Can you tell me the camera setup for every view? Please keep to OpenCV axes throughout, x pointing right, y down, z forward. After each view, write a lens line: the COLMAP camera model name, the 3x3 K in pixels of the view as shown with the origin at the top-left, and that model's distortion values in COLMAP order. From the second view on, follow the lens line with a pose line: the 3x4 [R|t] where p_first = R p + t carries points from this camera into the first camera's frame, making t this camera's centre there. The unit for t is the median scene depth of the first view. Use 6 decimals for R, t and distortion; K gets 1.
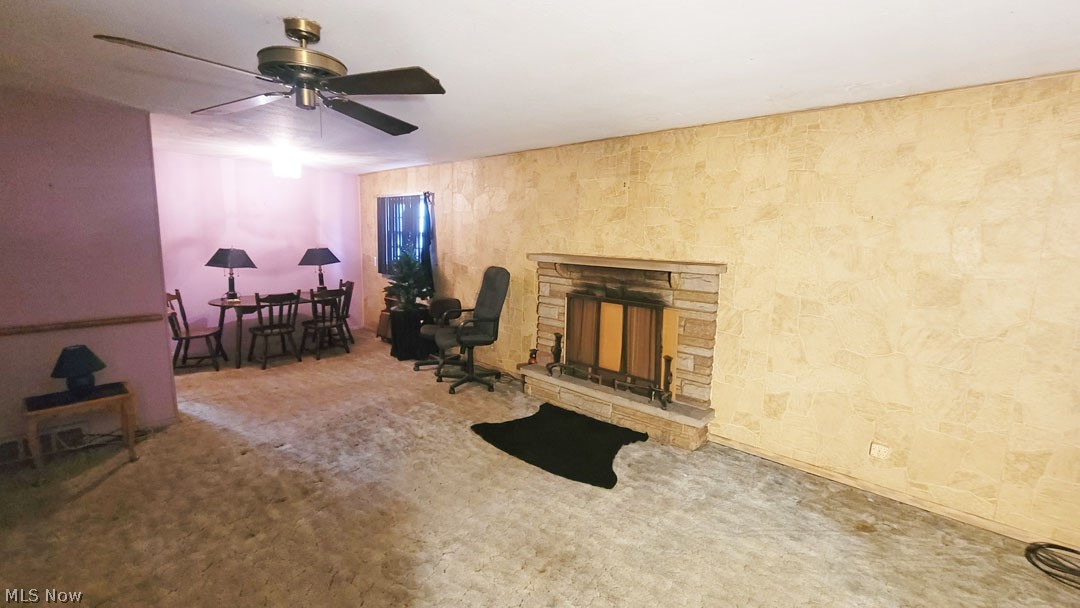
lens RADIAL K [[445.8, 0, 537.2], [0, 445.8, 298.5], [0, 0, 1]] dist [0.000342, 0.000021]
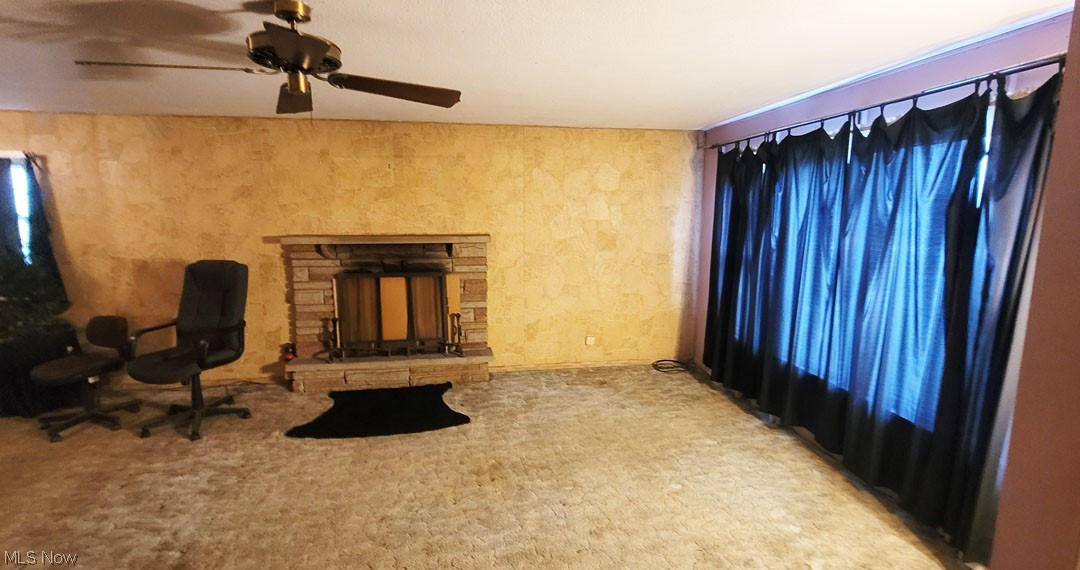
lens RADIAL K [[477.9, 0, 541.1], [0, 477.9, 282.5], [0, 0, 1]] dist [-0.001258, 0.000529]
pose [[0.630886, -0.135017, 0.764037, -0.531444], [0.123306, 0.989675, 0.073074, -0.018680], [-0.766014, 0.048109, 0.641021, -0.005375]]
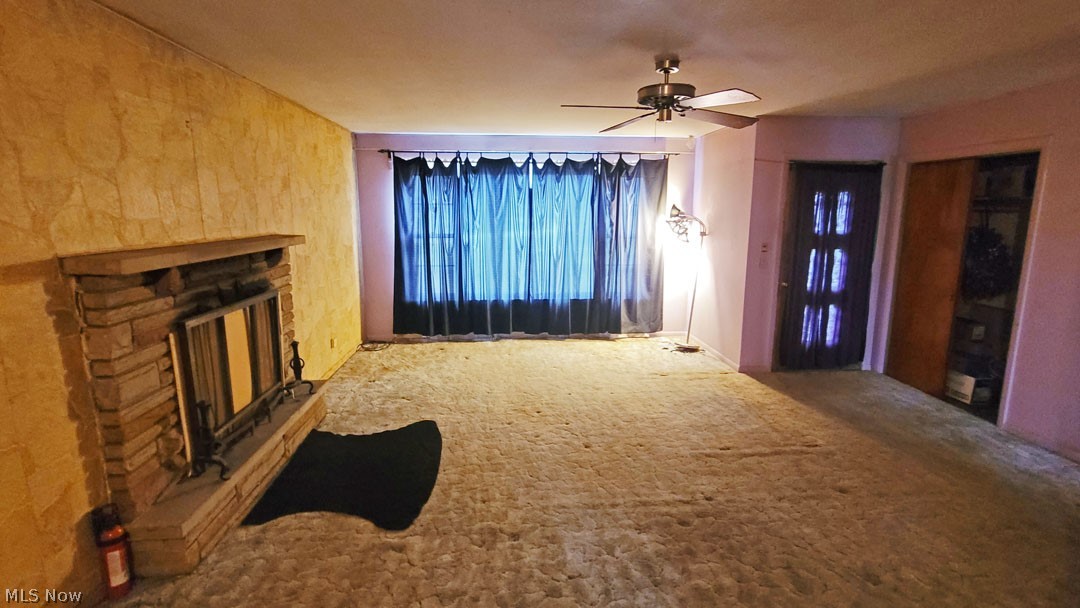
lens RADIAL K [[492.7, 0, 537.0], [0, 492.7, 304.6], [0, 0, 1]] dist [0.001043, -0.000094]
pose [[-0.715007, -0.153575, 0.682041, -0.716707], [0.085718, 0.948956, 0.303536, -0.198713], [-0.693843, 0.275494, -0.665346, 1.288265]]
